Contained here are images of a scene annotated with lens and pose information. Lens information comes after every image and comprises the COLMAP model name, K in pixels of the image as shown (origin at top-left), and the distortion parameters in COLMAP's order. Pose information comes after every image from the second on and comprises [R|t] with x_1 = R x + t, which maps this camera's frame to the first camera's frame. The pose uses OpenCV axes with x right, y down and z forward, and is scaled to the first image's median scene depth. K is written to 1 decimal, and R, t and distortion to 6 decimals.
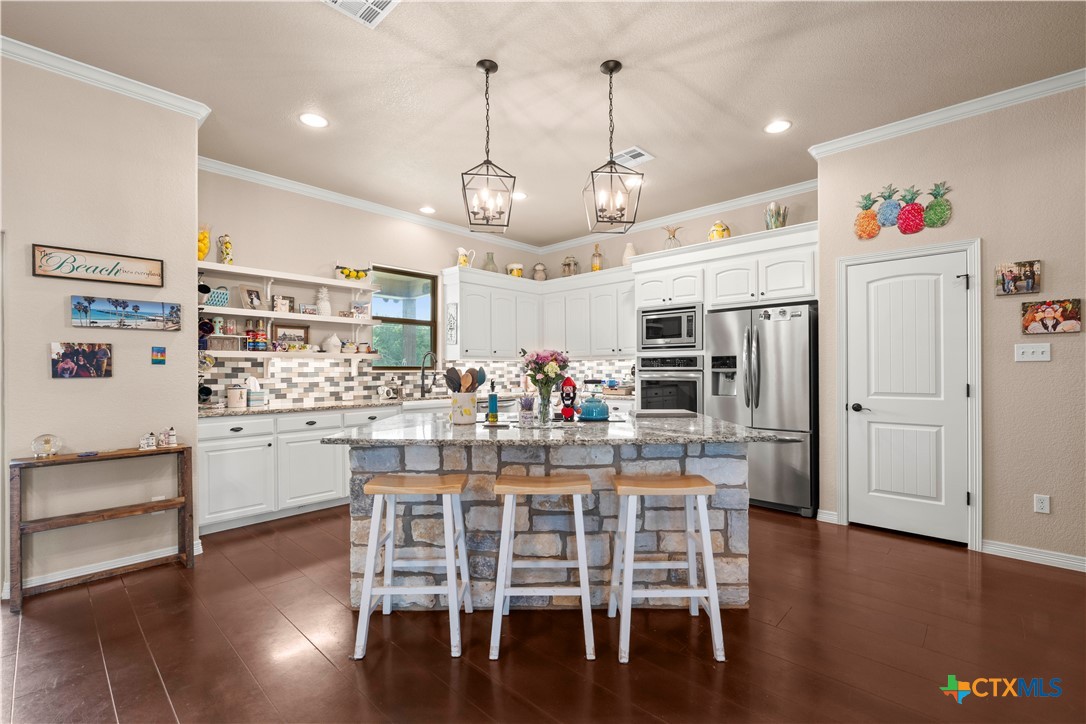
lens RADIAL K [[471.3, 0, 545.3], [0, 471.3, 368.8], [0, 0, 1]] dist [-0.005111, -0.000384]
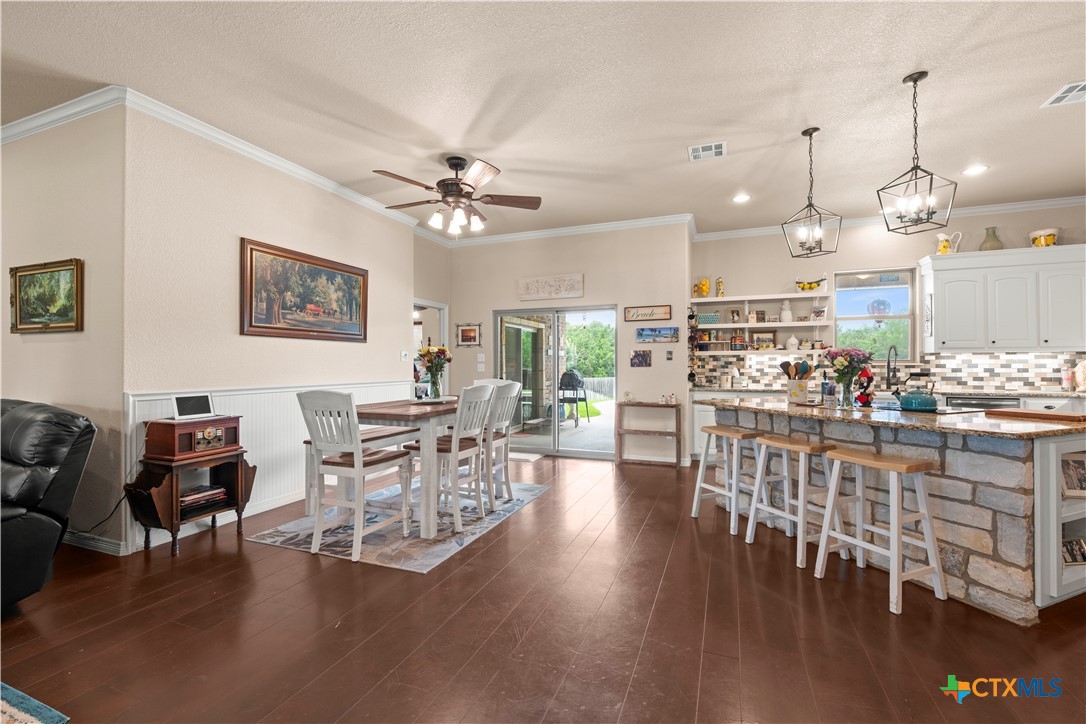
lens RADIAL K [[471.3, 0, 545.3], [0, 471.3, 361.8], [0, 0, 1]] dist [-0.005111, -0.000384]
pose [[0.356390, -0.002090, -0.934335, 0.701173], [0.003048, 0.999995, -0.001074, -0.001768], [0.934332, -0.002466, 0.356394, -0.134110]]
